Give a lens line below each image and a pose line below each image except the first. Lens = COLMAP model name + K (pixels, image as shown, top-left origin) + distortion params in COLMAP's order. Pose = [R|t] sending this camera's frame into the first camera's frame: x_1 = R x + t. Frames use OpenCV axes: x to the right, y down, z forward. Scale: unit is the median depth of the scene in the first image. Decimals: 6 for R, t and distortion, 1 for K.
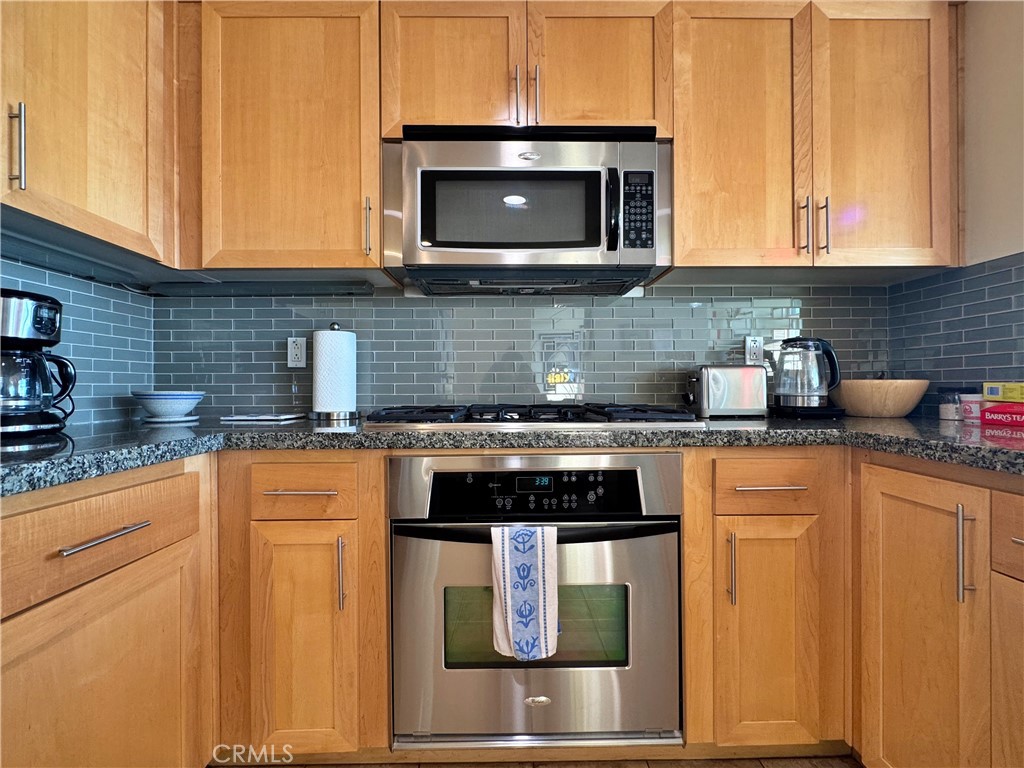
lens RADIAL K [[473.8, 0, 513.4], [0, 473.8, 387.9], [0, 0, 1]] dist [-0.011146, 0.001392]
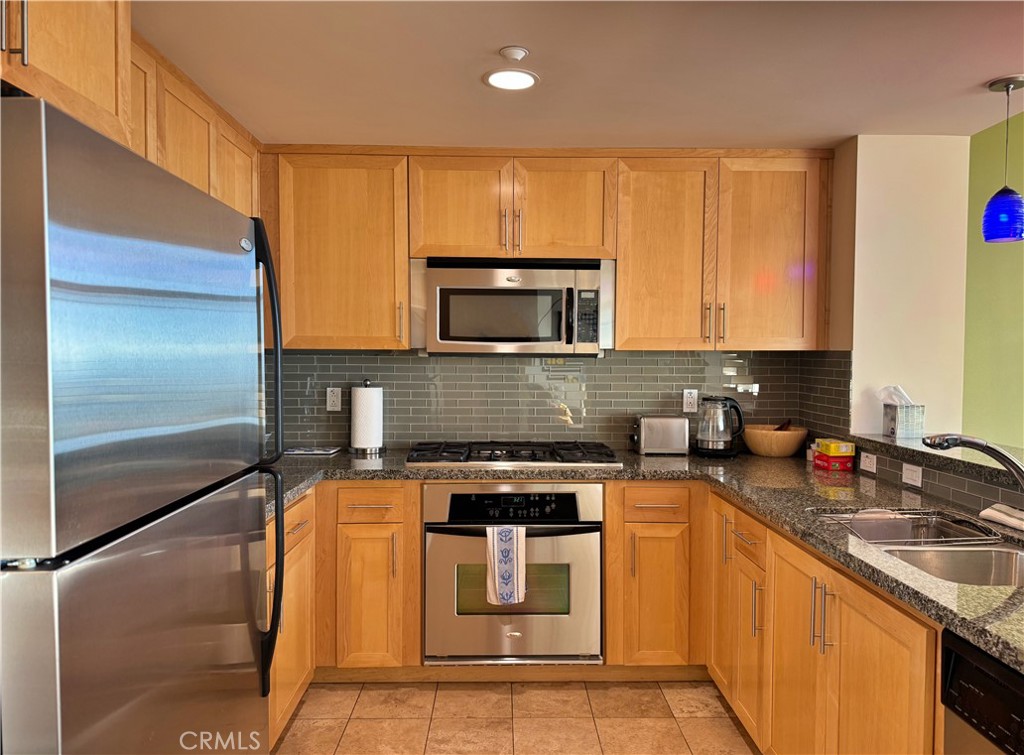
lens RADIAL K [[703.3, 0, 517.4], [0, 703.3, 385.6], [0, 0, 1]] dist [0.099536, -0.001403]
pose [[0.999936, 0.008791, 0.007190, 0.034888], [-0.009006, 0.999499, 0.030356, -0.244002], [-0.006920, -0.030419, 0.999513, -1.281895]]
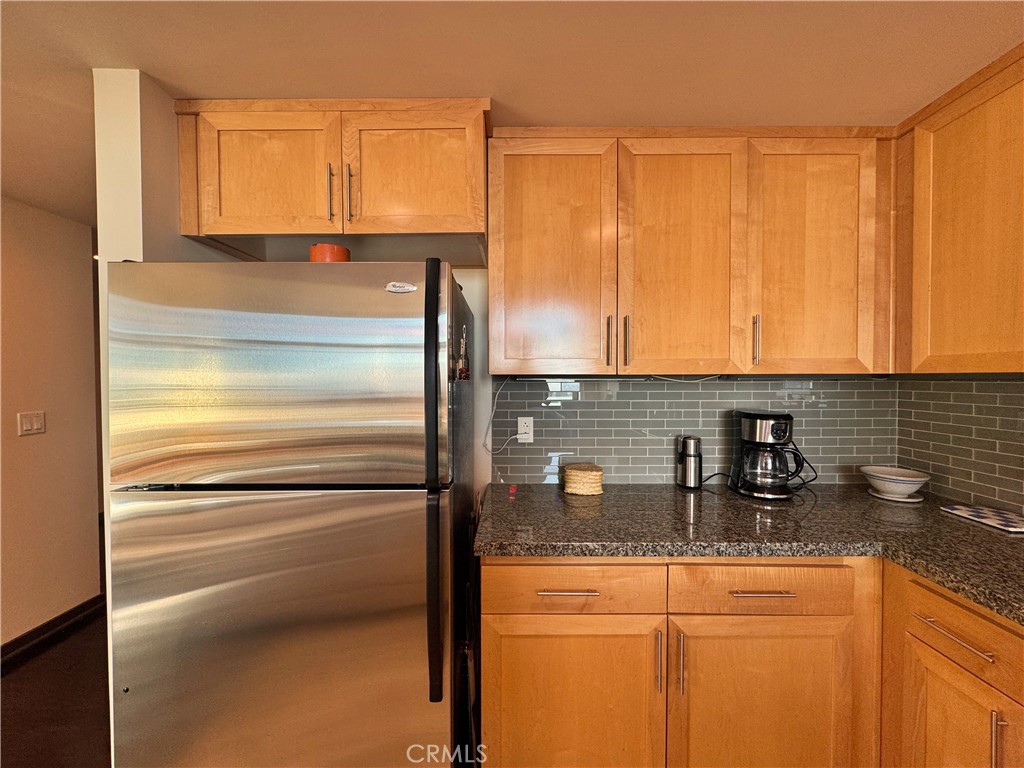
lens RADIAL K [[411.4, 0, 515.5], [0, 411.4, 383.2], [0, 0, 1]] dist [-0.000444, -0.000298]
pose [[-0.020690, 0.022947, -0.999523, 0.367681], [0.005067, 0.999726, 0.022847, -0.290201], [0.999773, -0.004592, -0.020800, 0.097917]]
